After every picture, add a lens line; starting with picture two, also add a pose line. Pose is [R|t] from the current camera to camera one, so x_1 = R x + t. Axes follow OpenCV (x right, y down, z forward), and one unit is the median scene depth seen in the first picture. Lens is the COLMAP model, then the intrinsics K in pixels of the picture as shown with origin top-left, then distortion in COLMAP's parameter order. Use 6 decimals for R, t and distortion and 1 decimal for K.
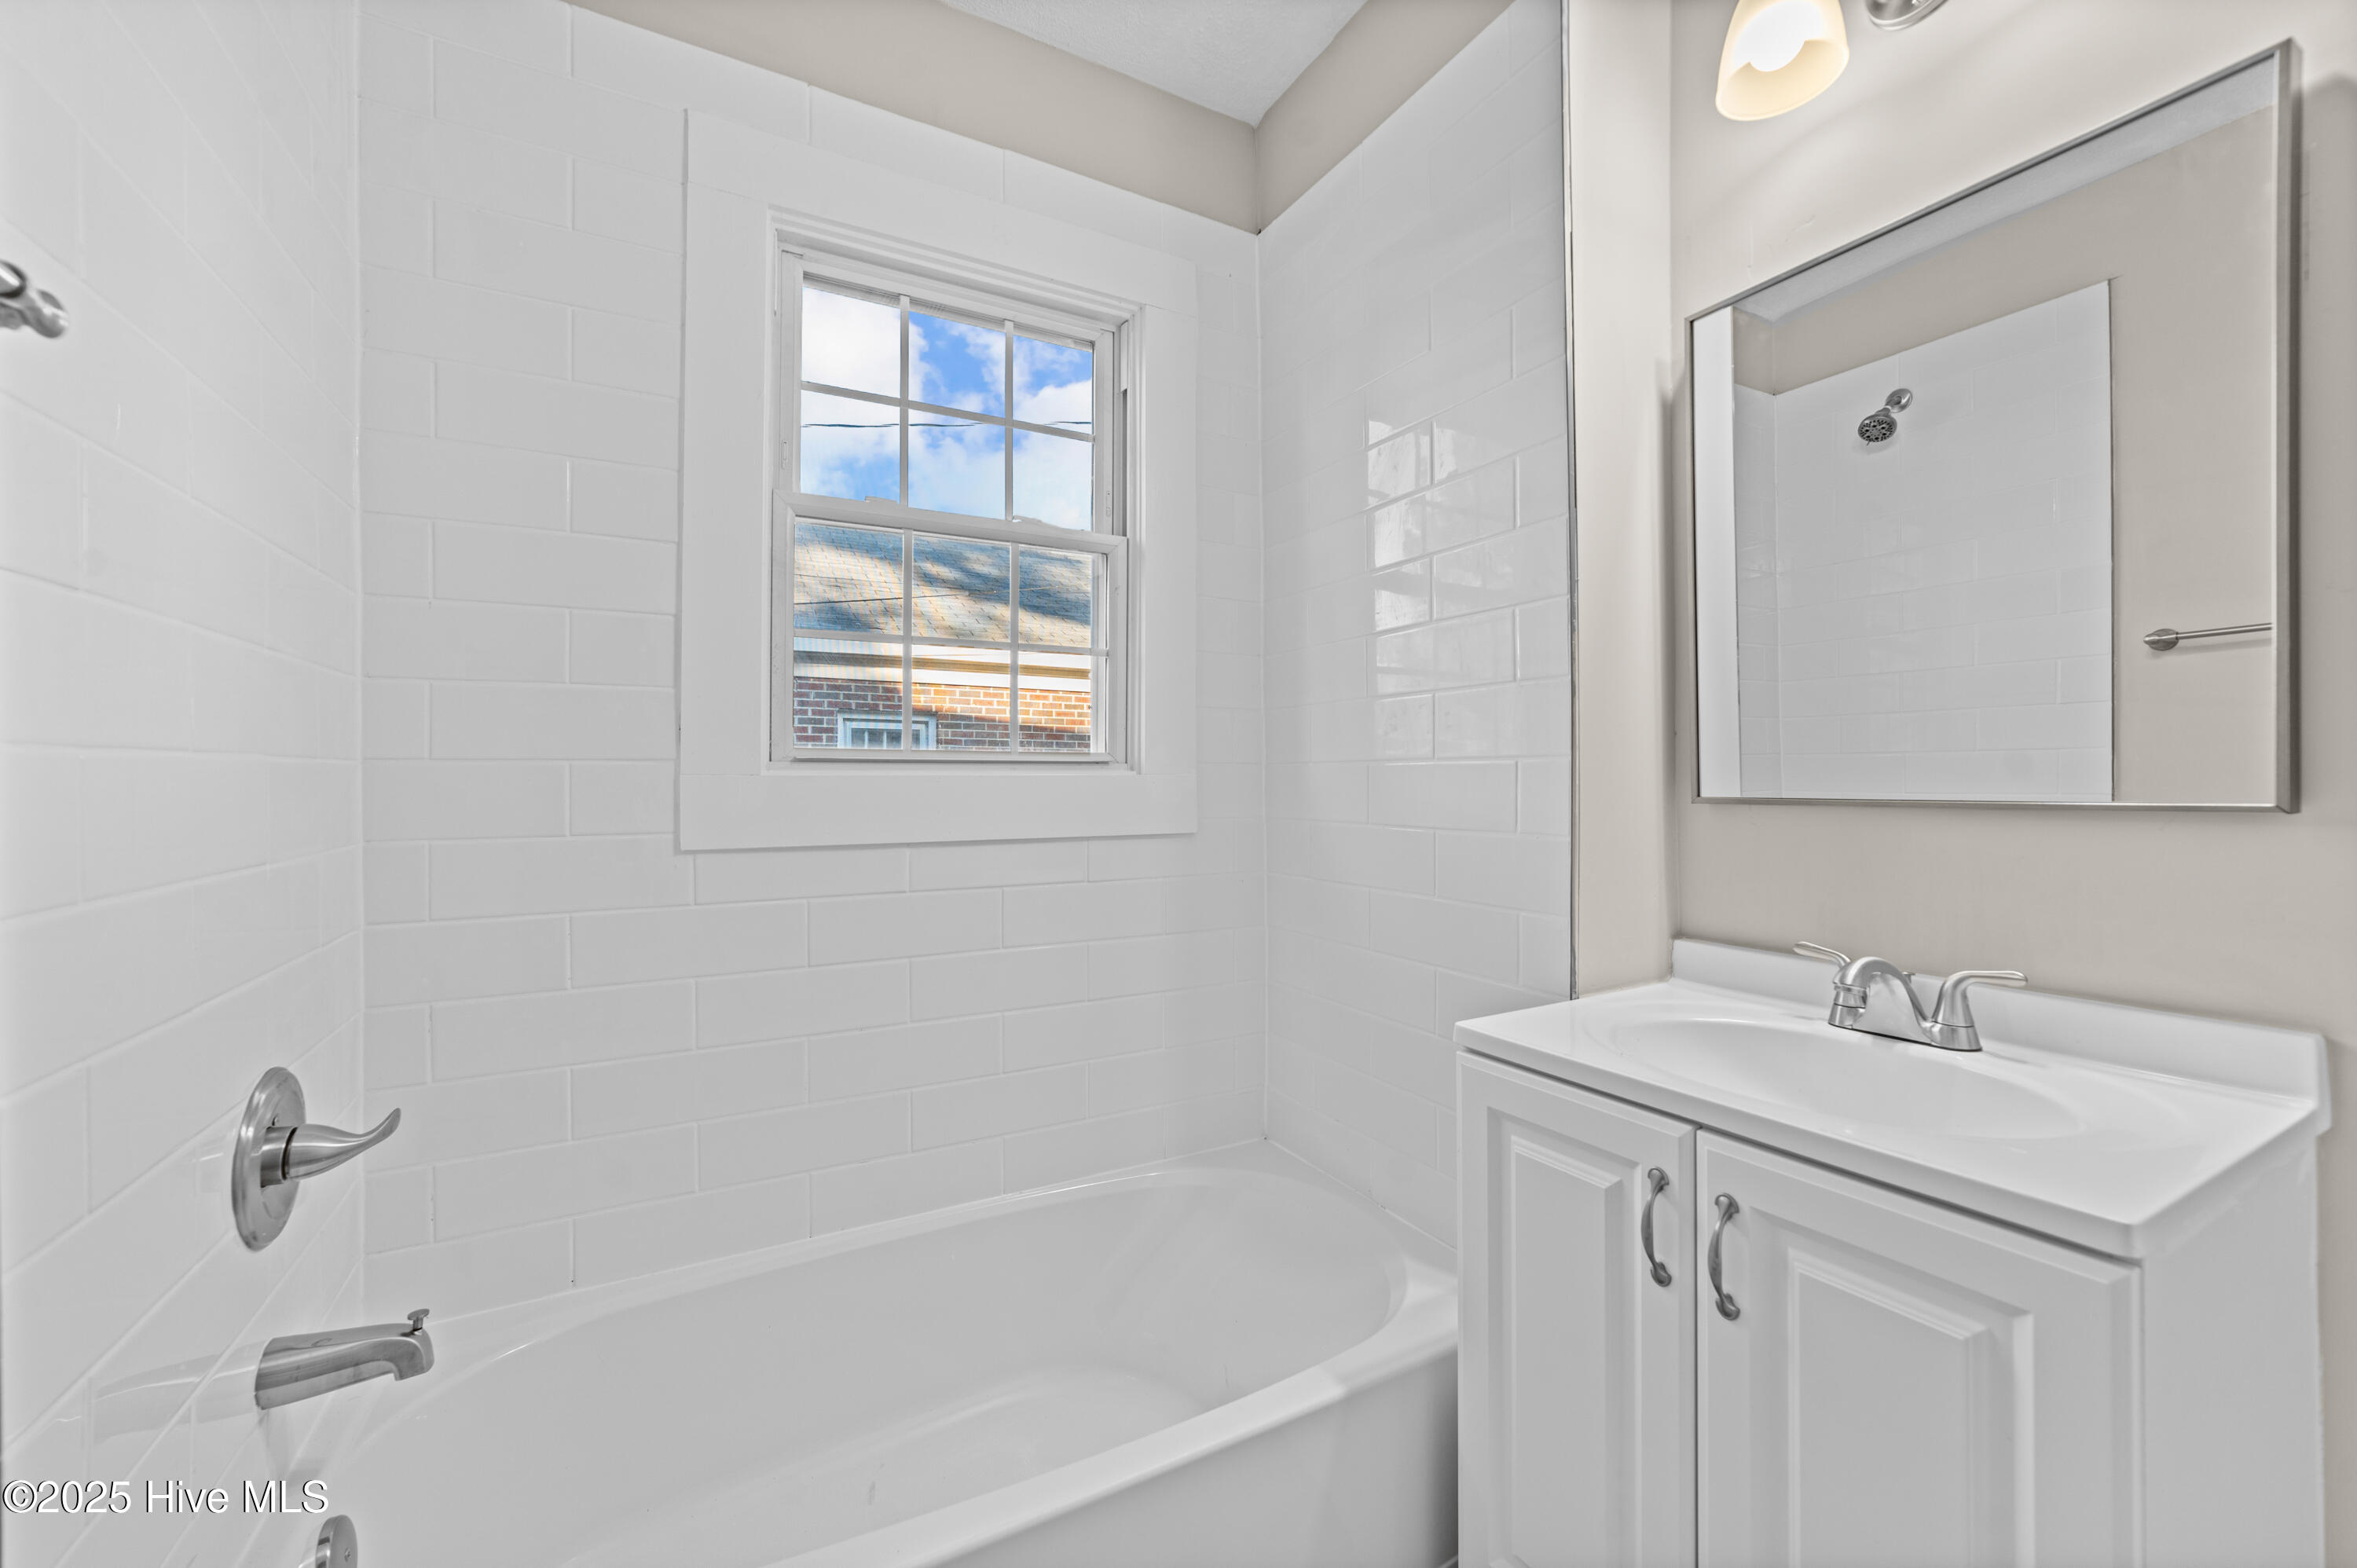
lens RADIAL K [[932.8, 0, 1176.7], [0, 932.8, 768.9], [0, 0, 1]] dist [-0.001936, 0.000027]
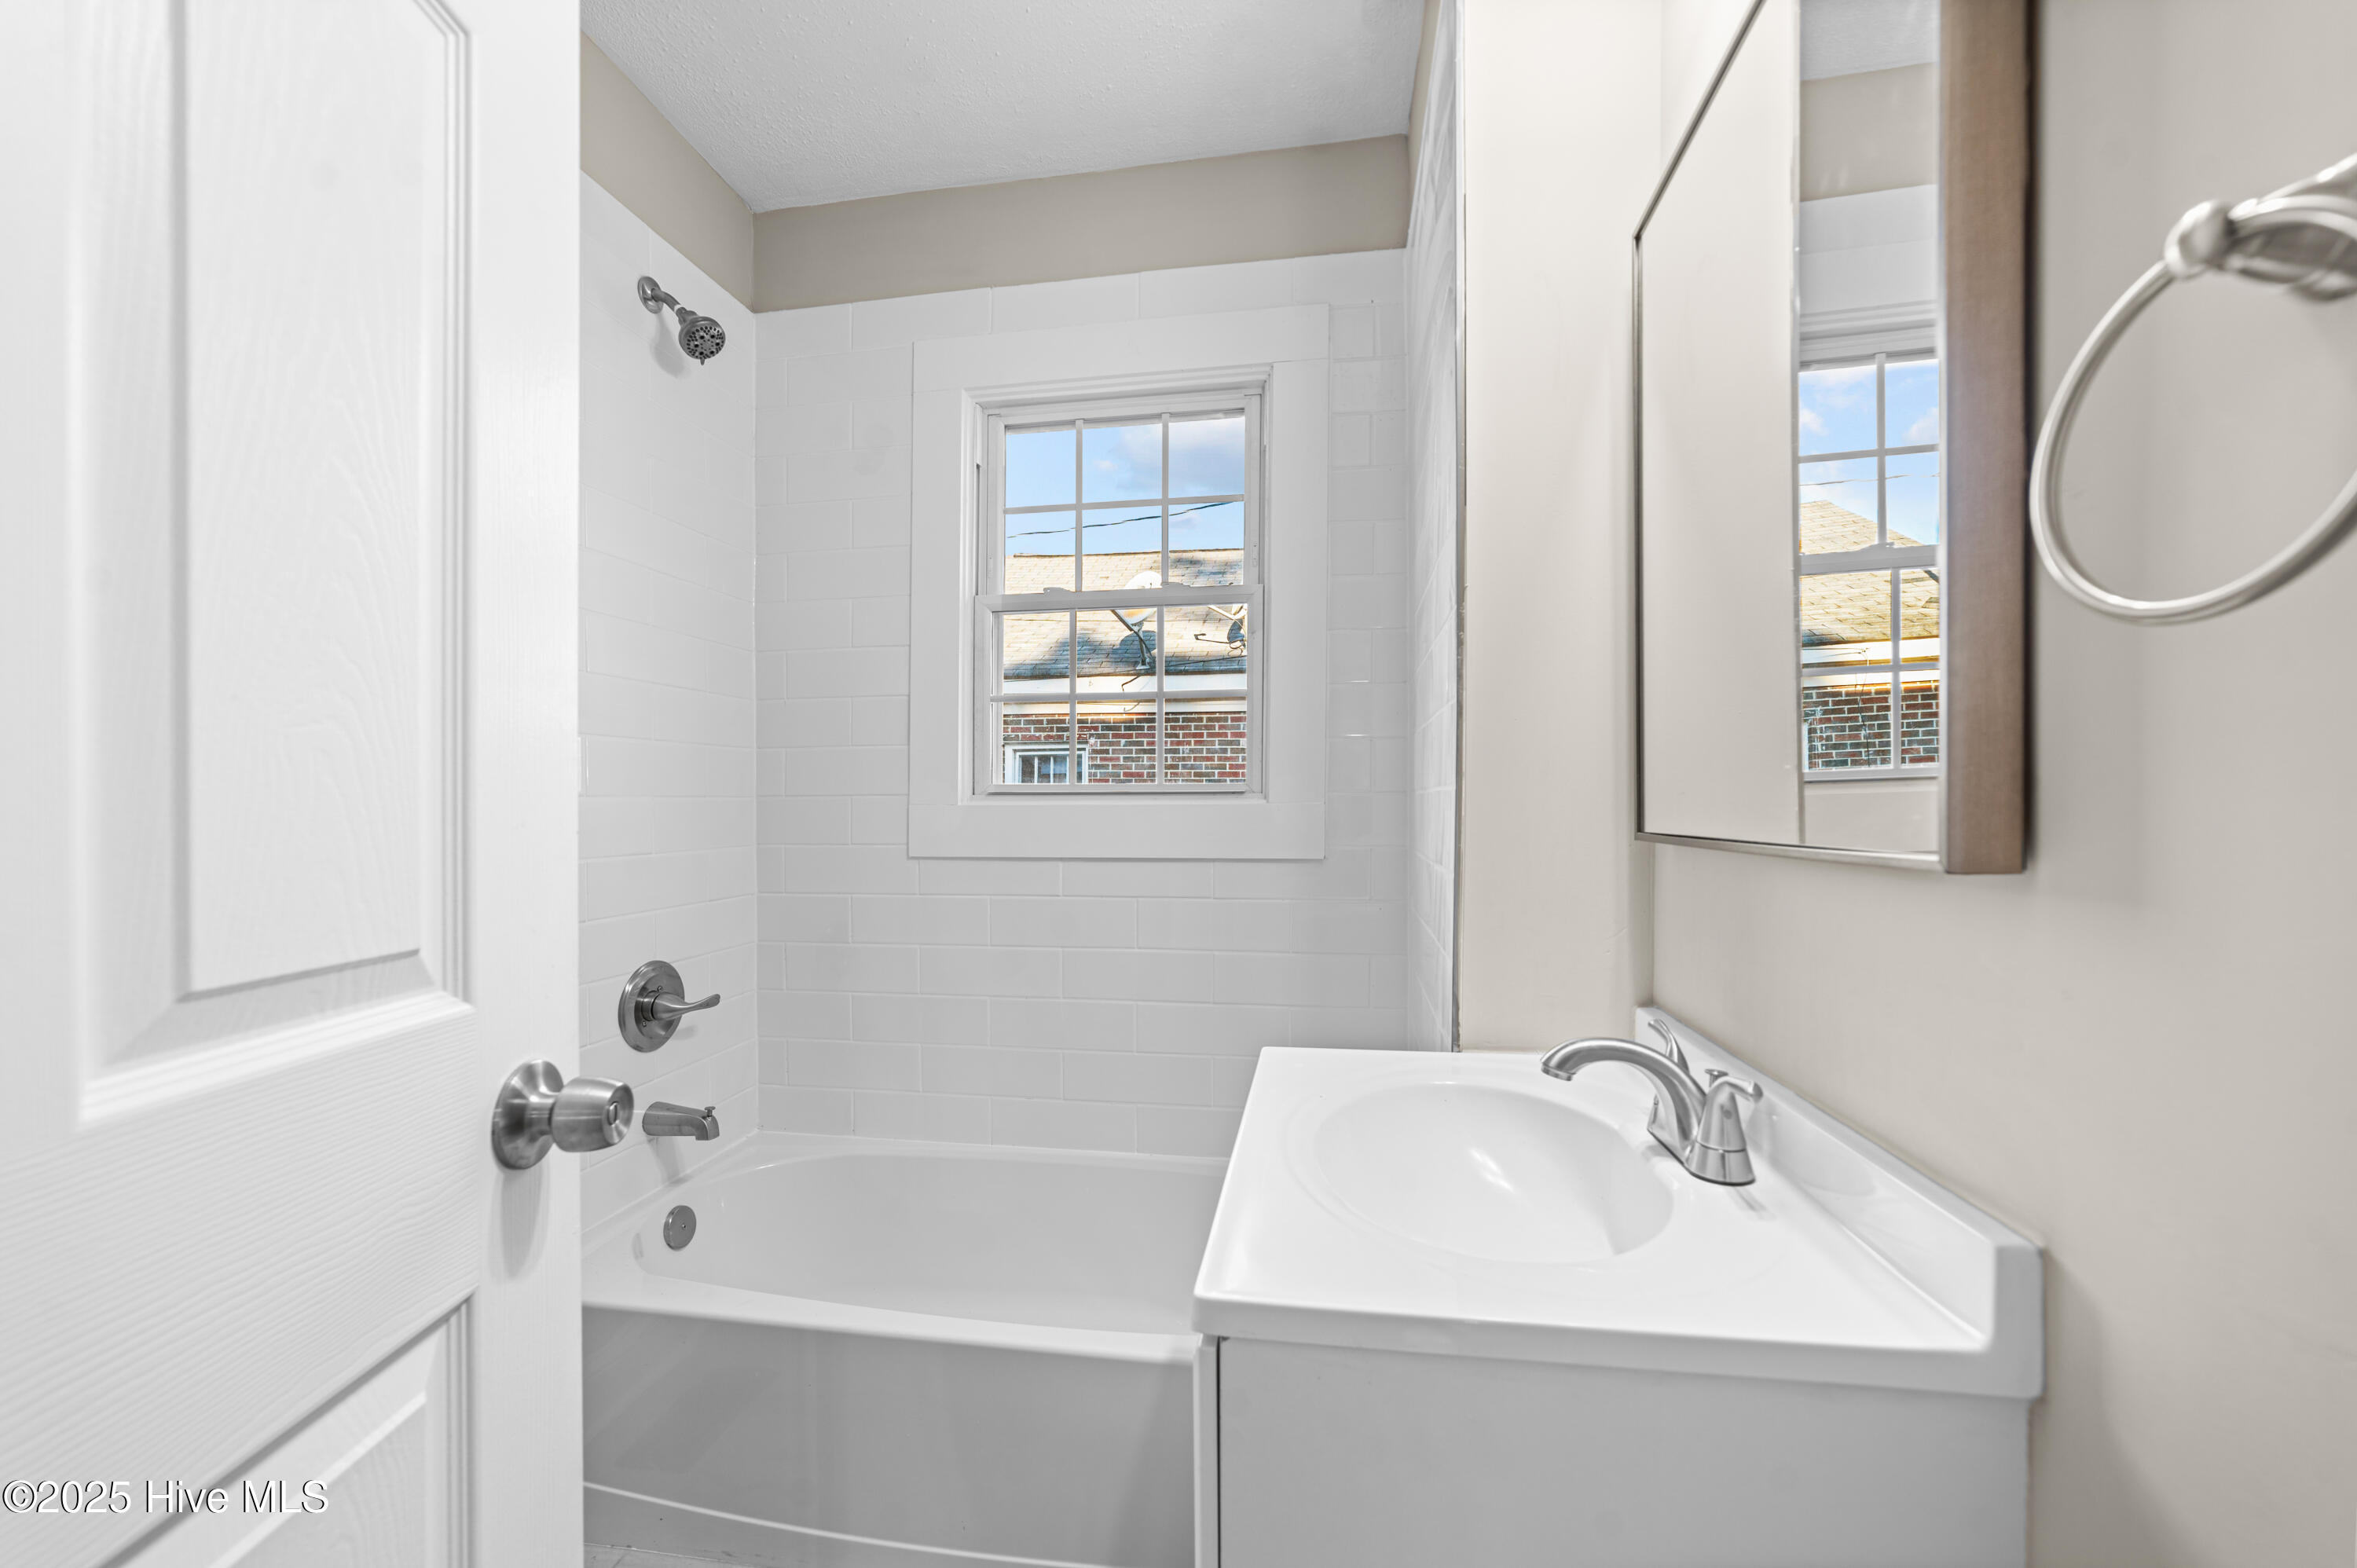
lens RADIAL K [[938.9, 0, 1162.8], [0, 938.9, 804.0], [0, 0, 1]] dist [-0.019677, 0.000081]
pose [[0.784321, -0.000756, -0.620355, 0.759952], [0.007029, 0.999946, 0.007668, -0.003567], [0.620315, -0.010375, 0.784284, 0.111667]]
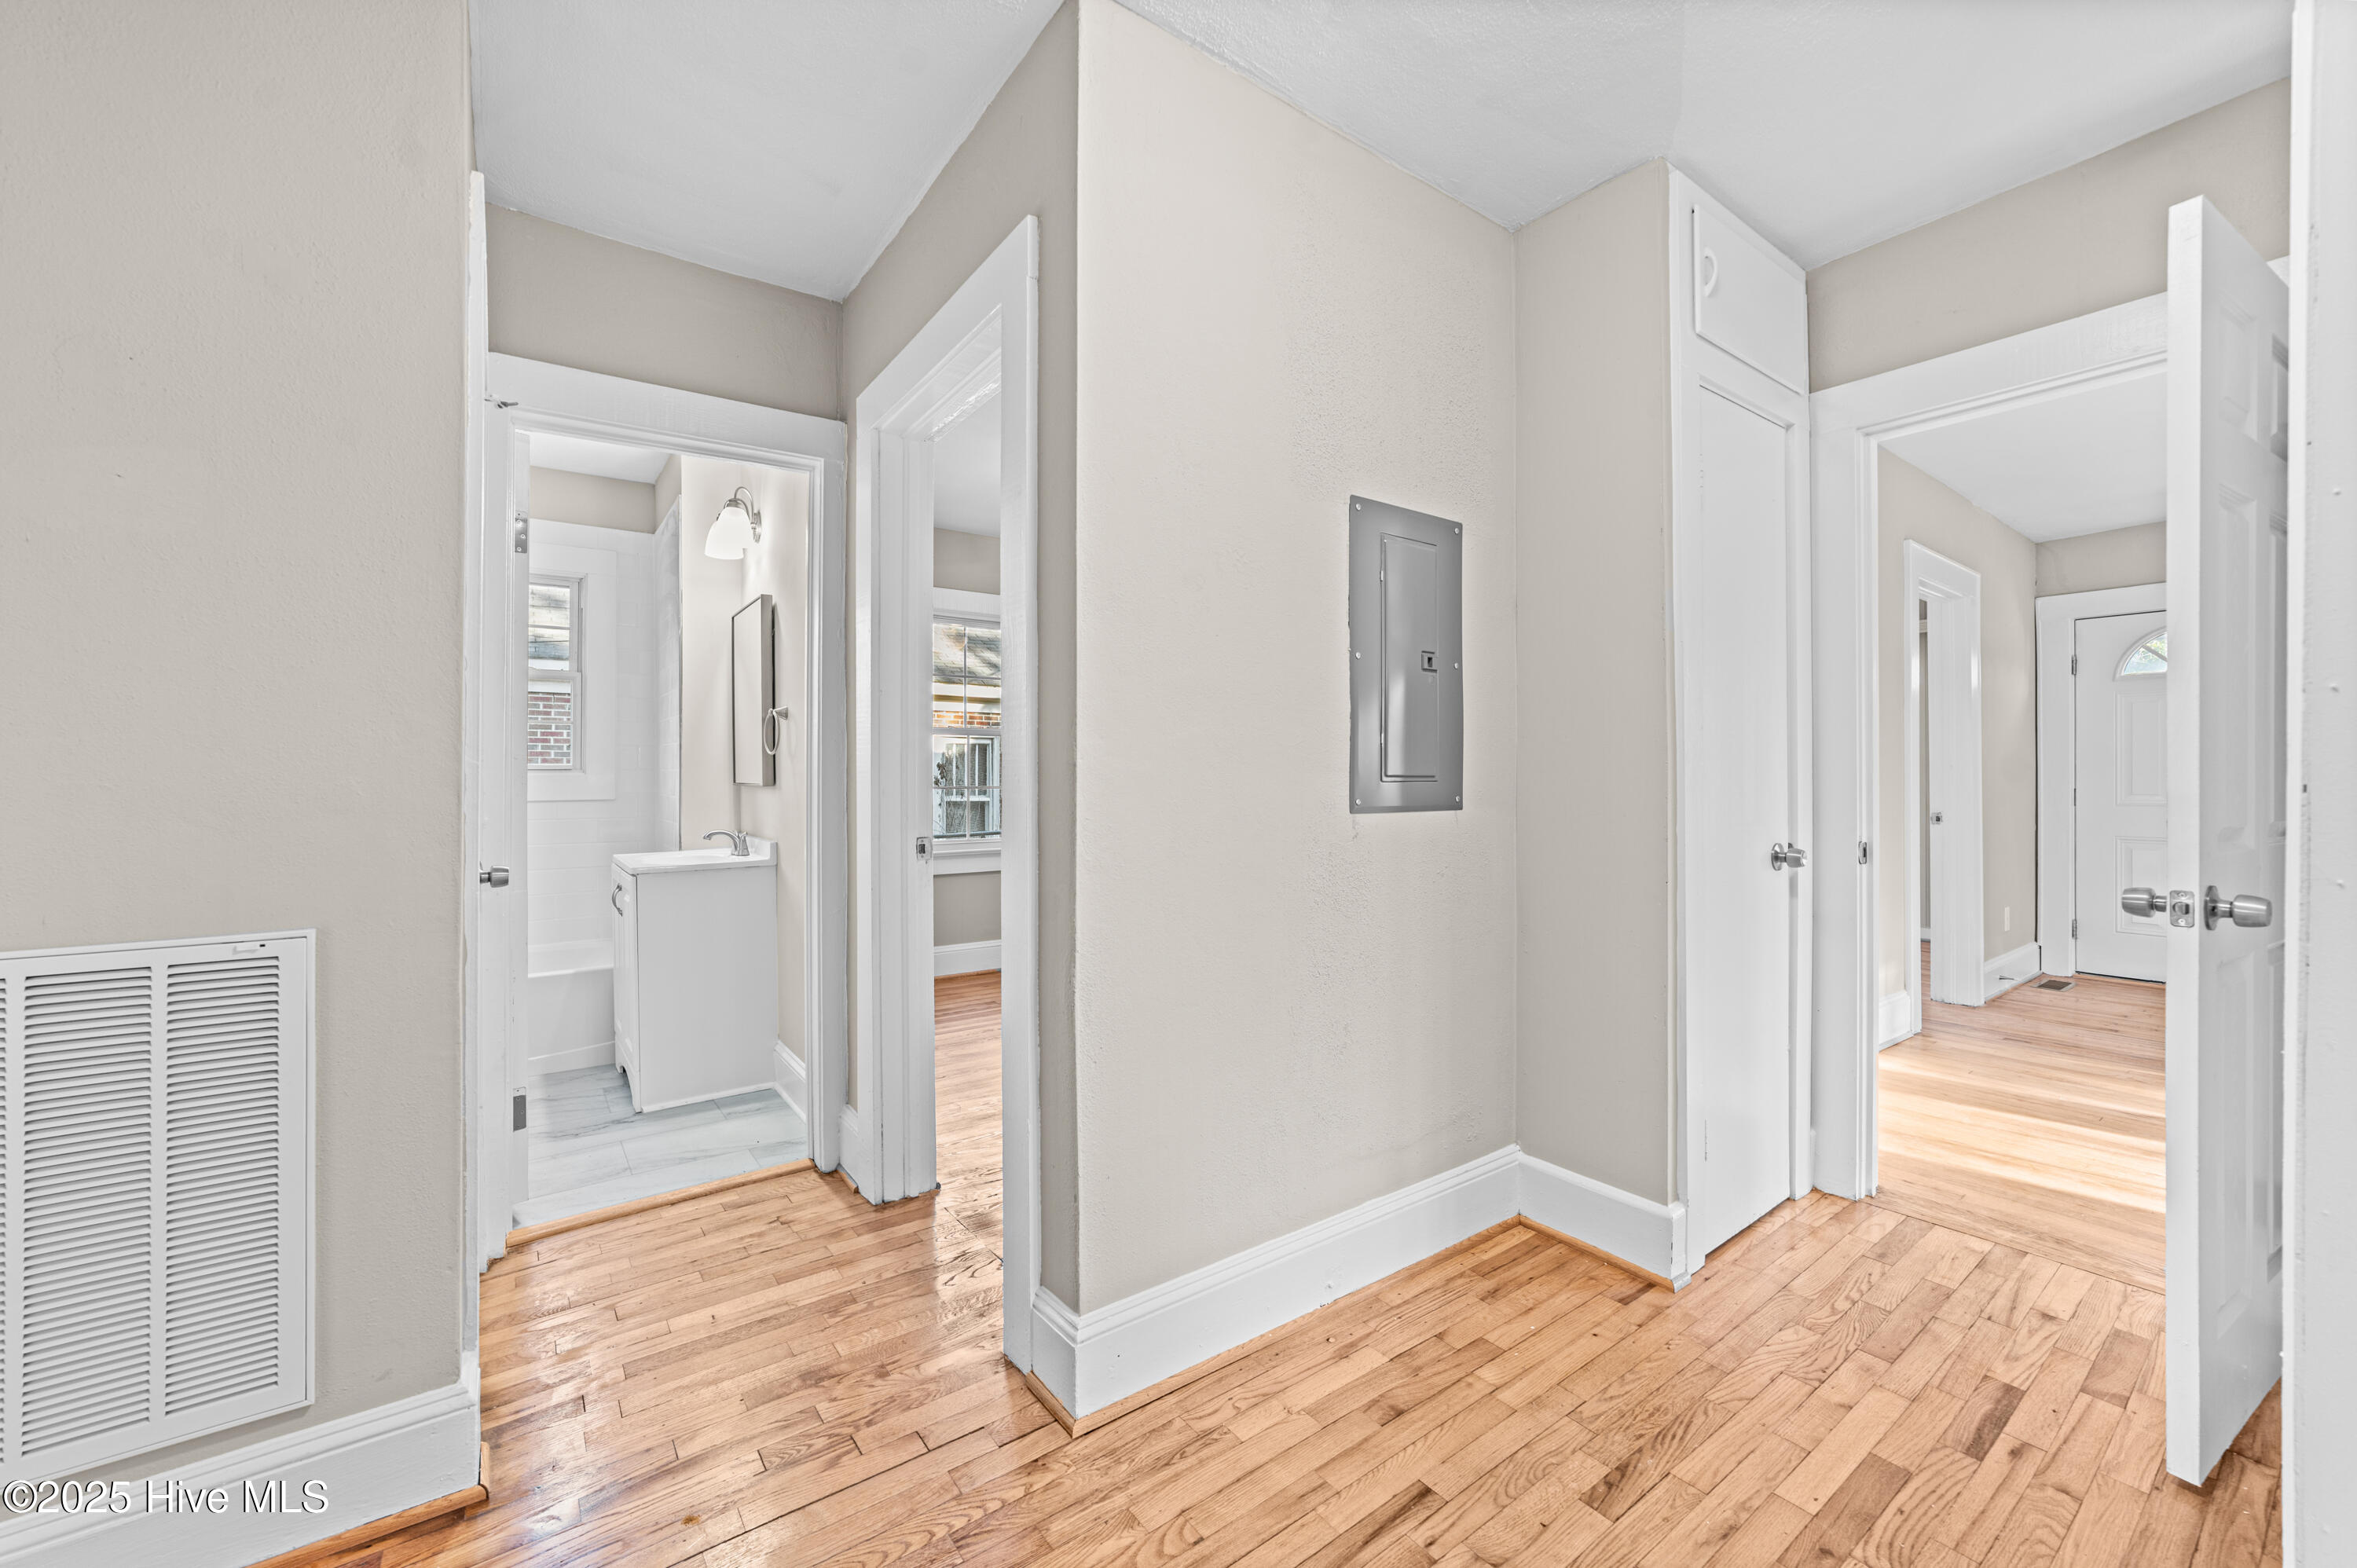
lens RADIAL K [[935.3, 0, 1185.8], [0, 935.3, 798.3], [0, 0, 1]] dist [-0.011137, 0.000325]
pose [[0.990738, -0.001065, 0.135787, 1.607358], [-0.003294, 0.999487, 0.031871, -0.020272], [-0.135751, -0.032023, 0.990225, -2.149474]]
